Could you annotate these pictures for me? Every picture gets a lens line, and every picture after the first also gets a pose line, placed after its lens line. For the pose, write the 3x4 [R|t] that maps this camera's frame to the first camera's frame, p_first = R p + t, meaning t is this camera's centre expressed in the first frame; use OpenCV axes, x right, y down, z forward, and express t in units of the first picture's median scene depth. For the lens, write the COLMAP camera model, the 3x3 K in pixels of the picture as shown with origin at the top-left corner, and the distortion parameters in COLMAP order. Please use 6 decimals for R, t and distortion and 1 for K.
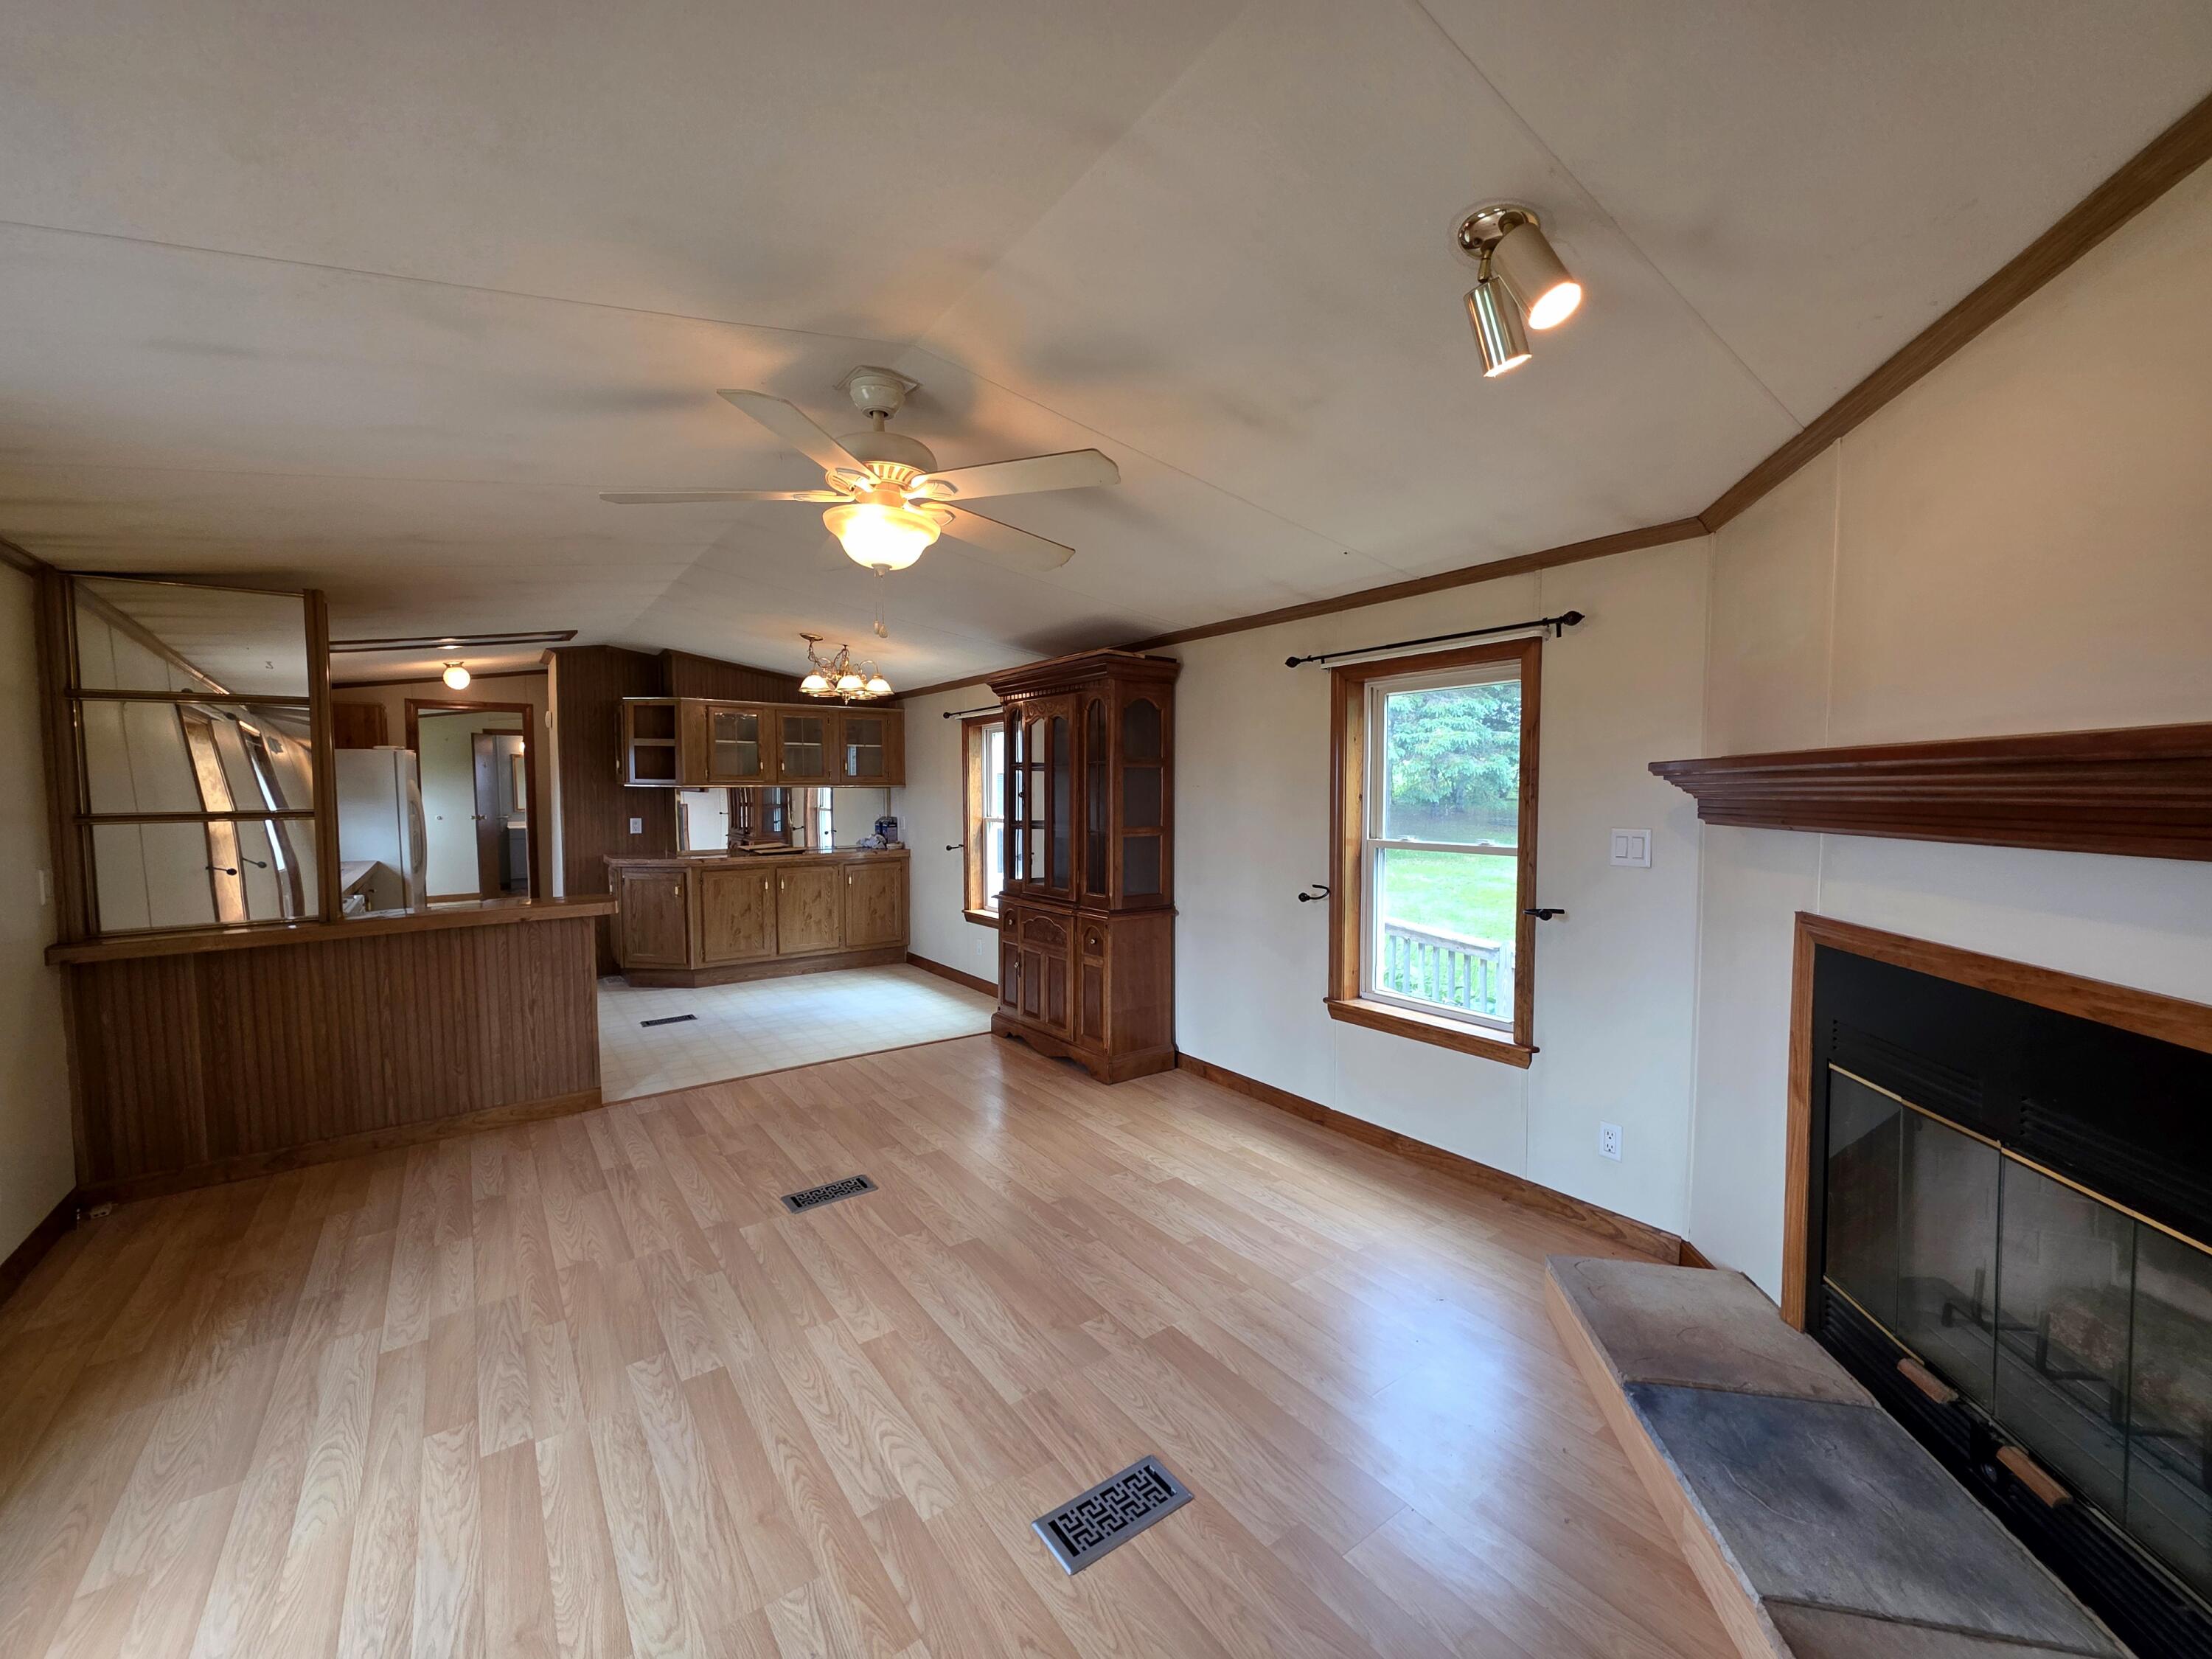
lens RADIAL K [[884.9, 0, 1113.7], [0, 884.9, 834.4], [0, 0, 1]] dist [0.004751, -0.002088]
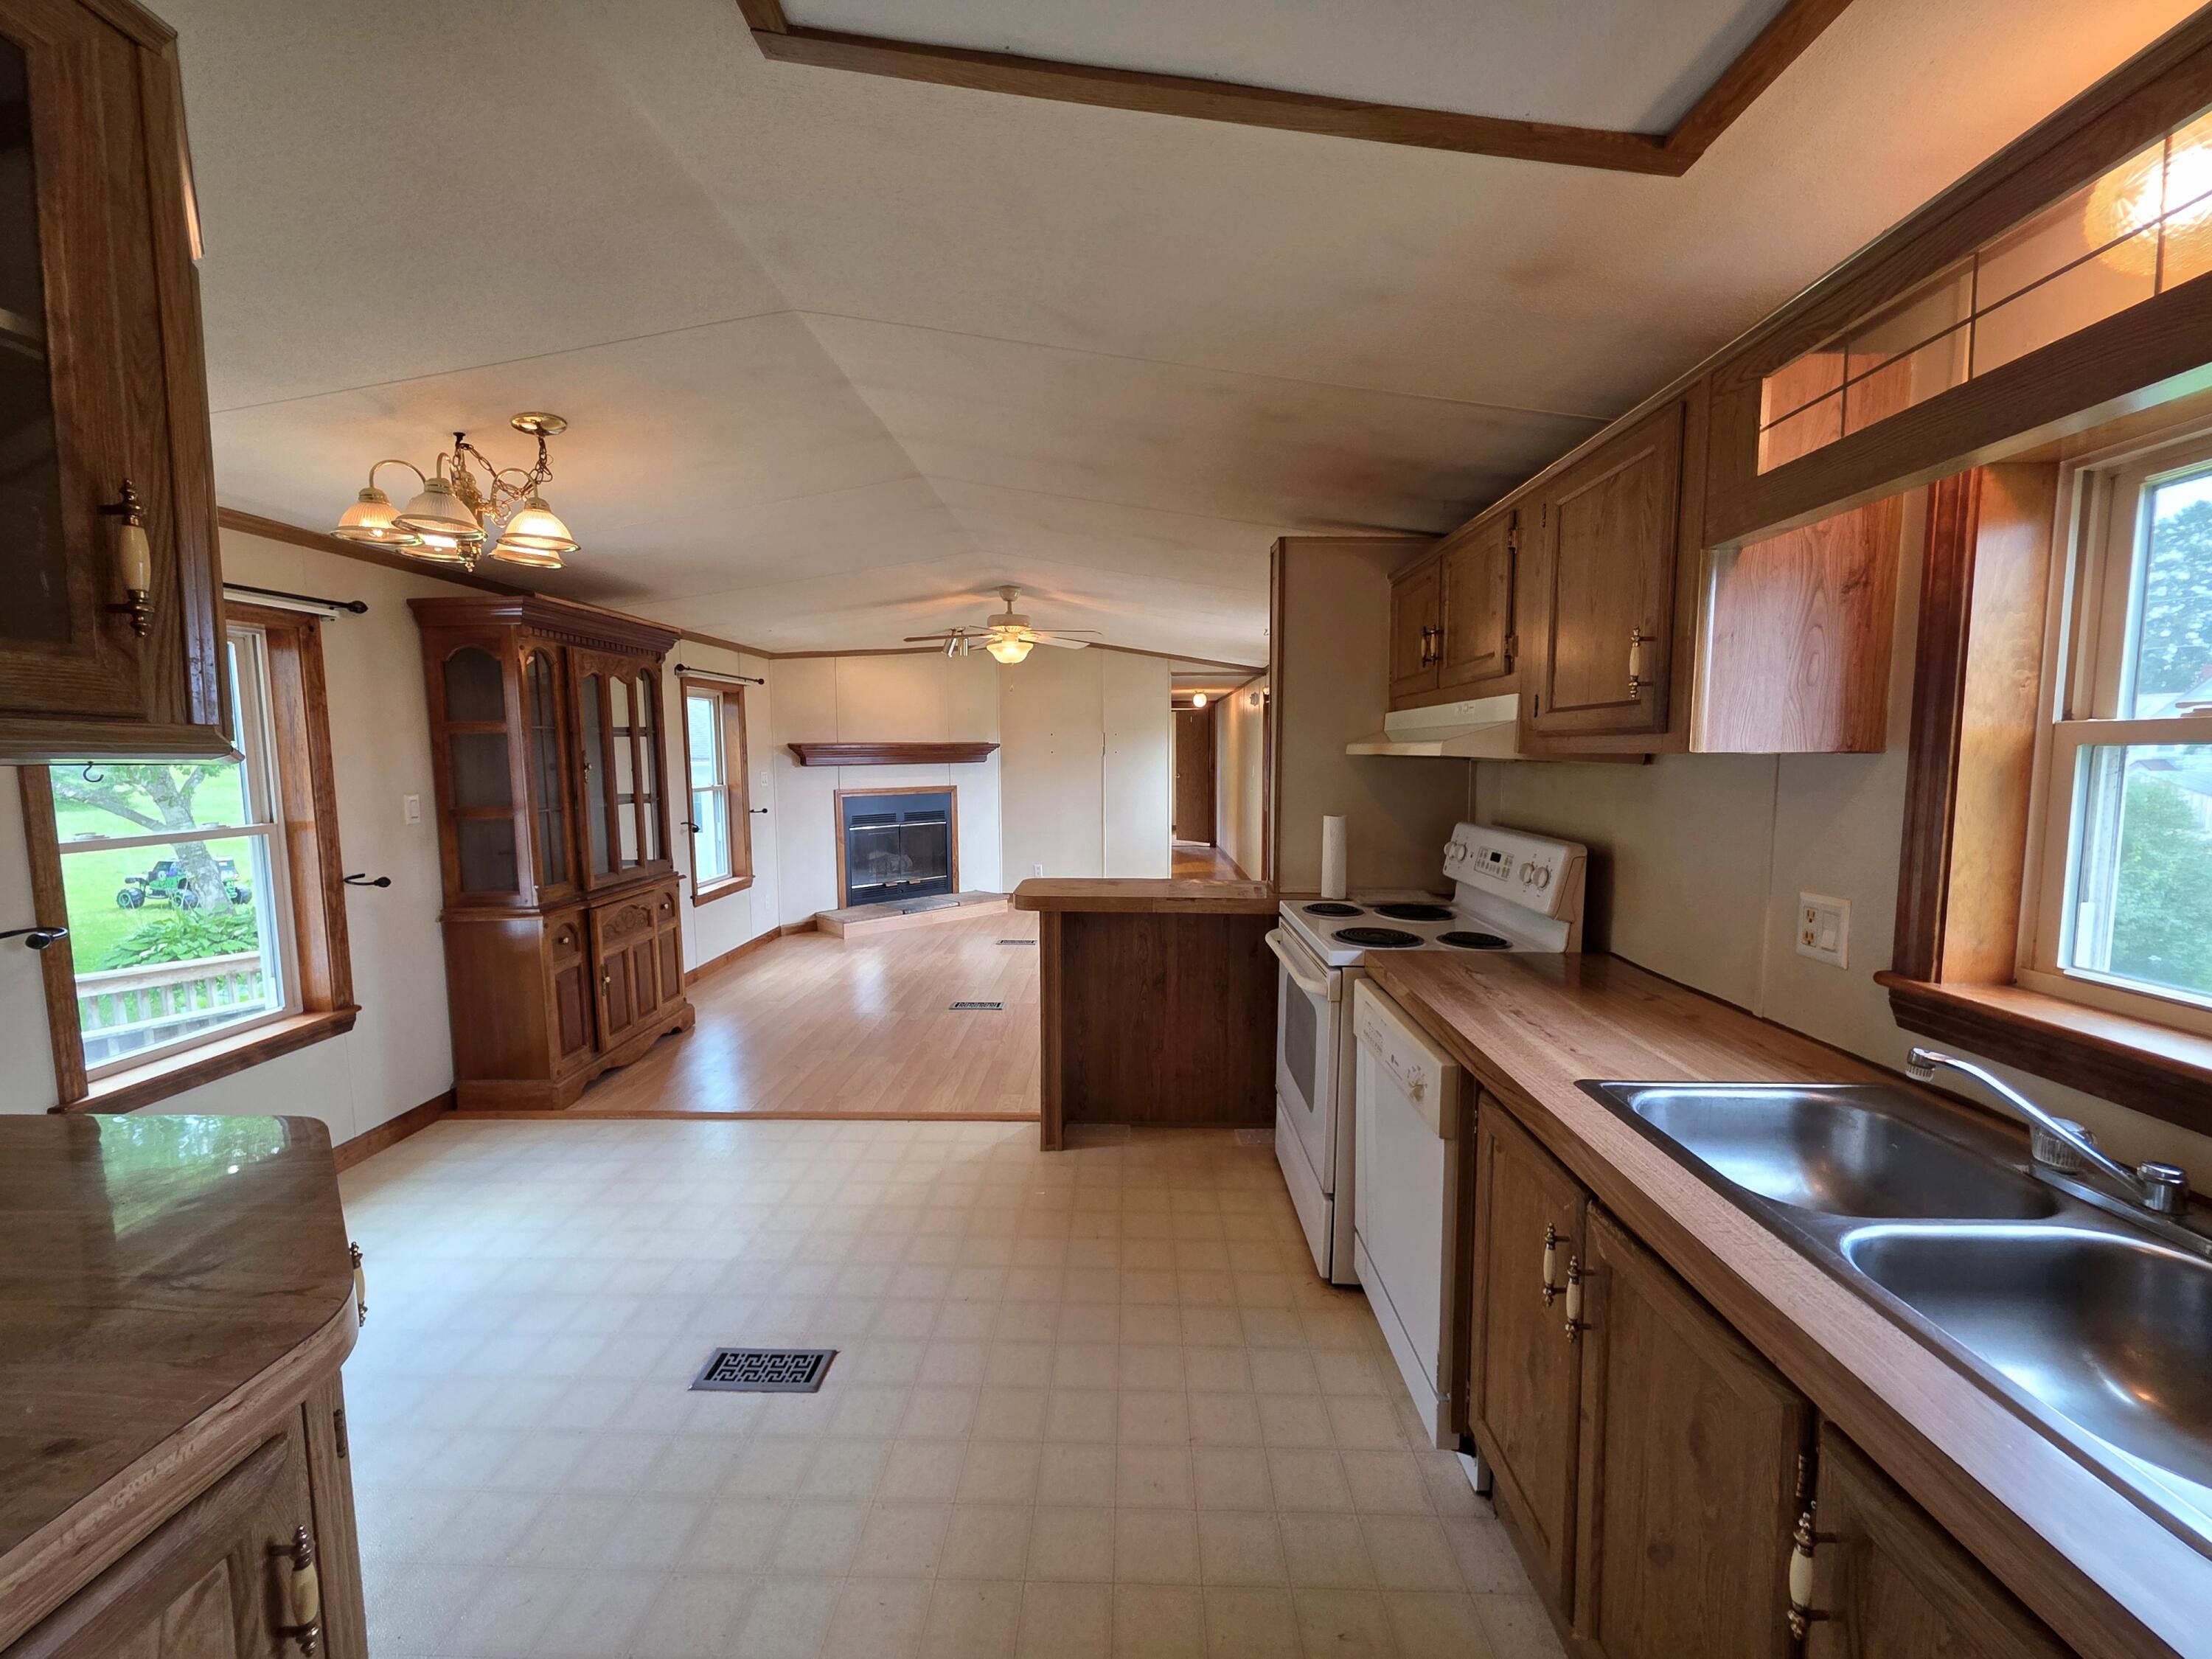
lens RADIAL K [[884.9, 0, 1106.7], [0, 884.9, 829.0], [0, 0, 1]] dist [0.004751, -0.002088]
pose [[-0.787570, -0.046284, 0.614484, -2.004172], [0.043109, 0.990594, 0.129865, -0.150294], [-0.614715, 0.128768, -0.778167, 2.803244]]
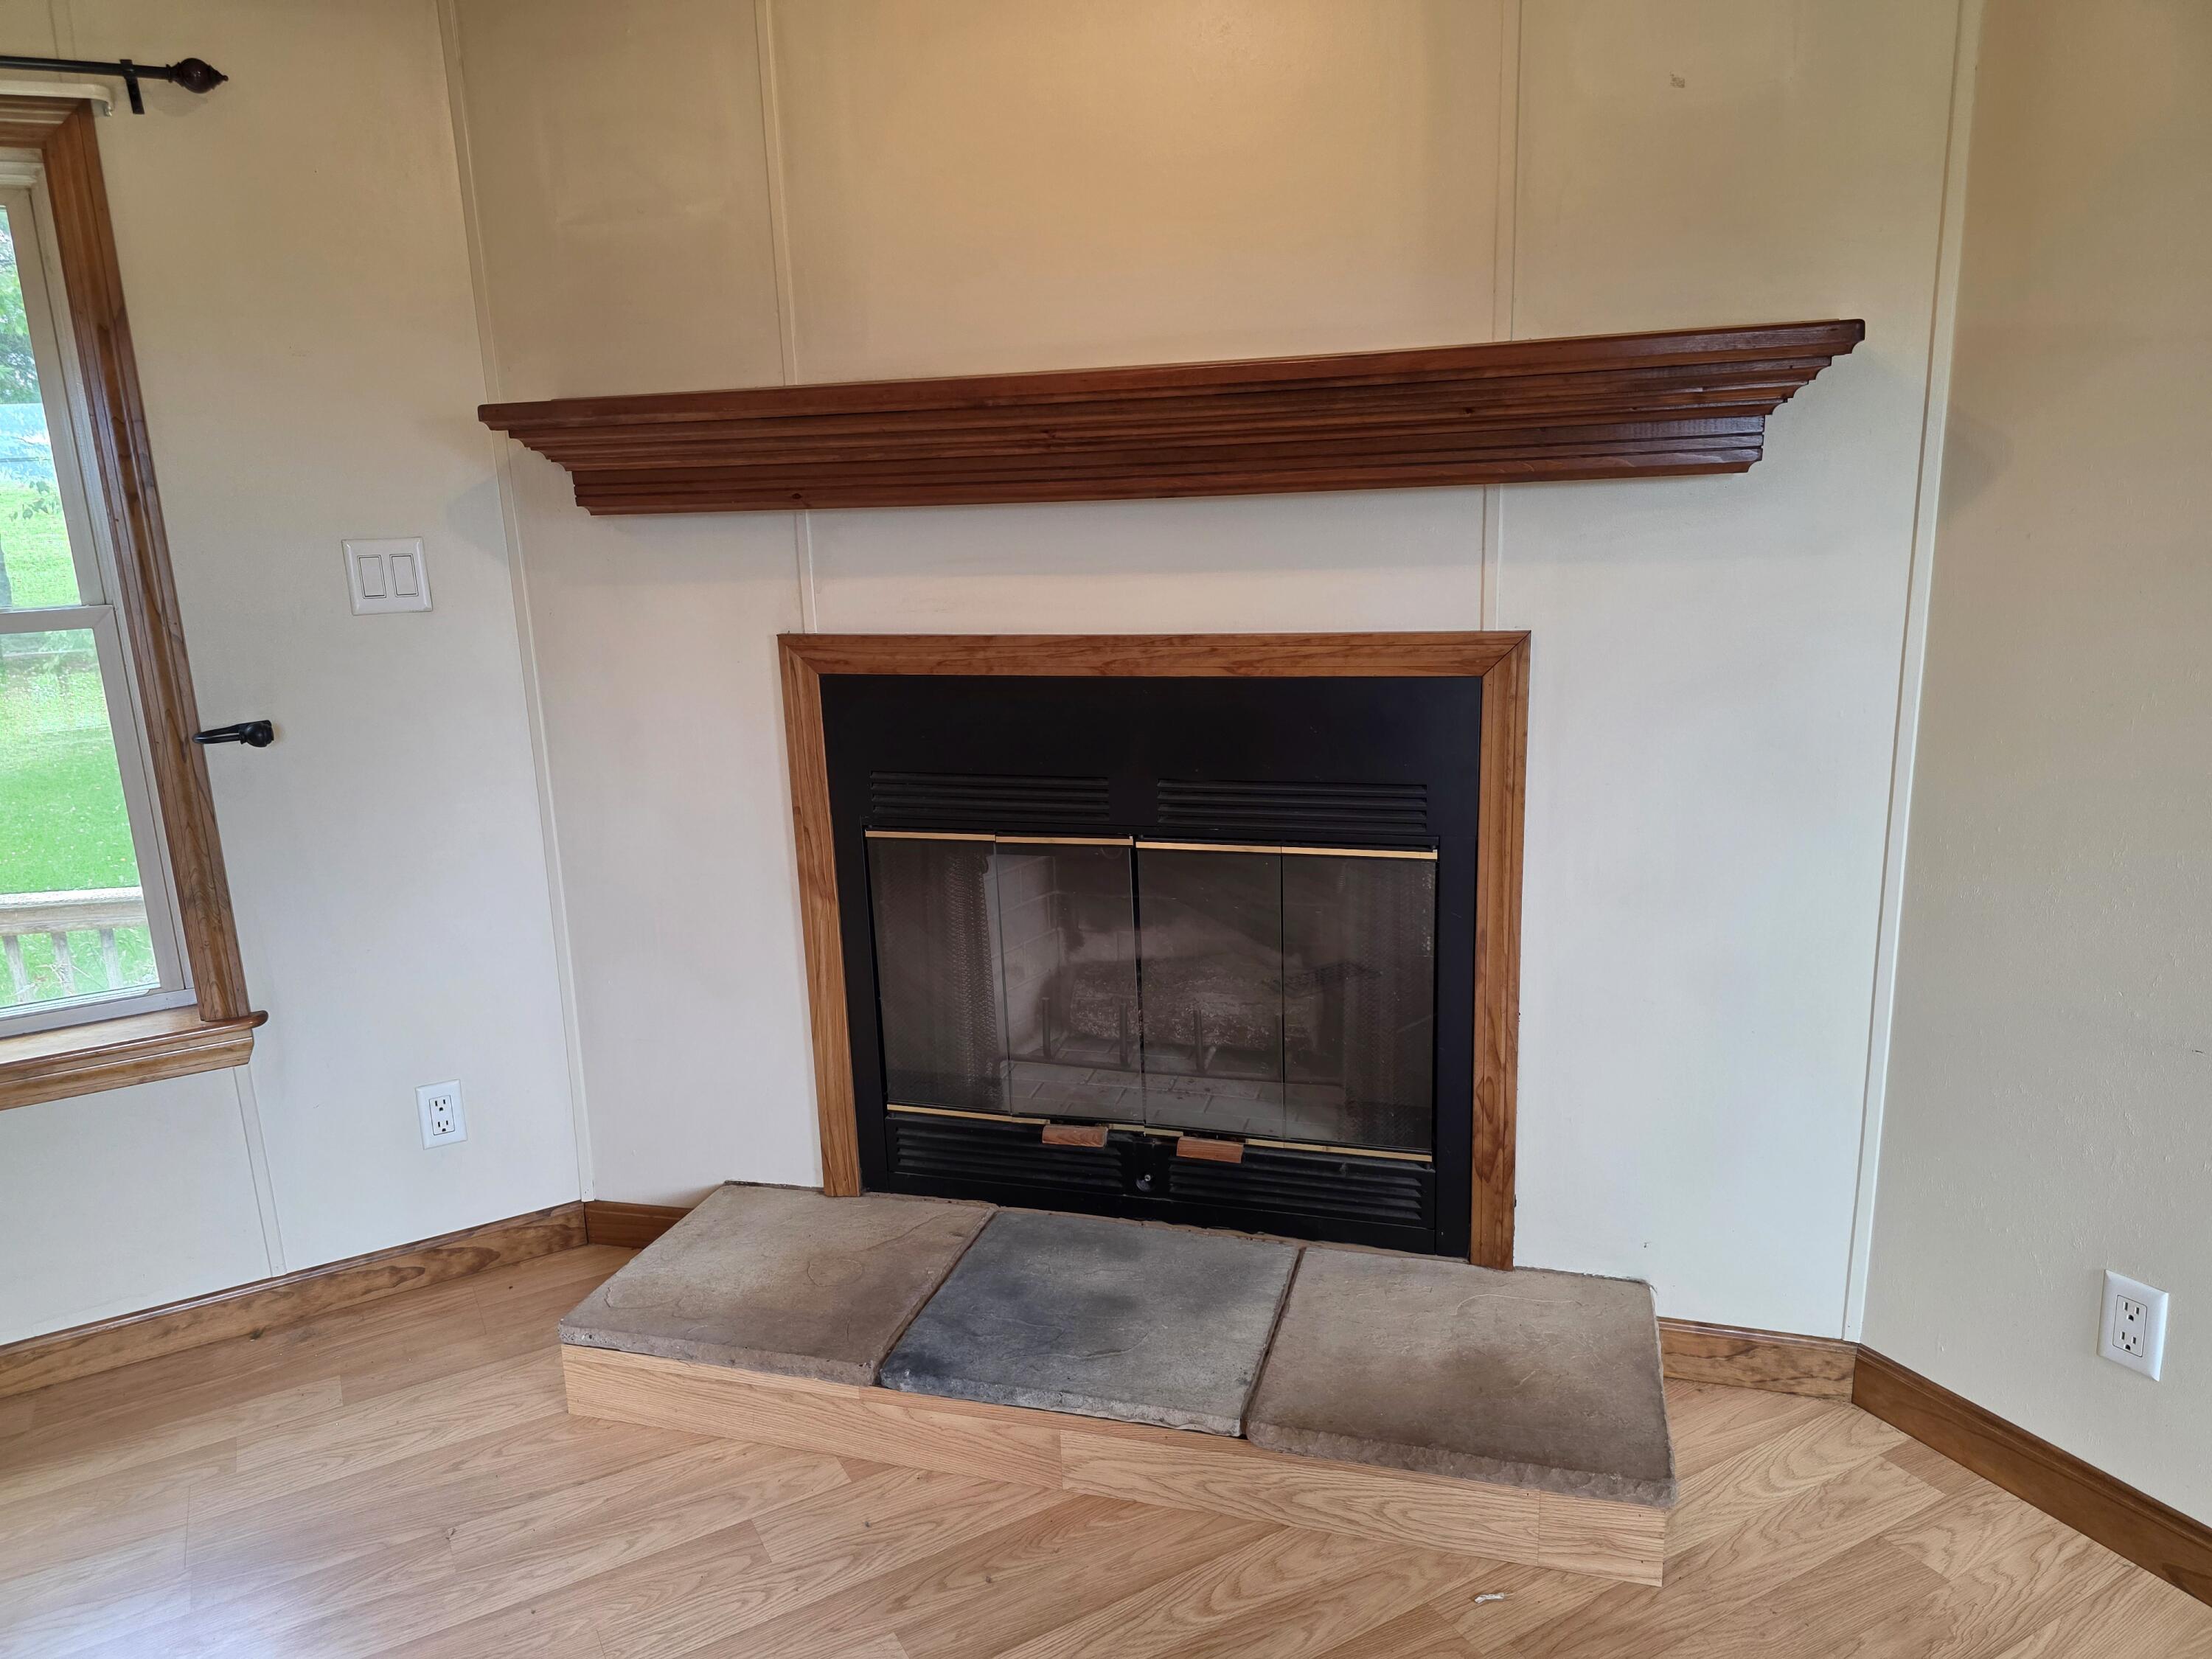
lens RADIAL K [[1569.8, 0, 1101.0], [0, 1569.8, 826.2], [0, 0, 1]] dist [0.055253, -0.013937]
pose [[0.138680, -0.242698, 0.960138, -0.358678], [0.092407, 0.968448, 0.231451, -0.024825], [-0.986017, 0.056626, 0.156731, 0.527692]]
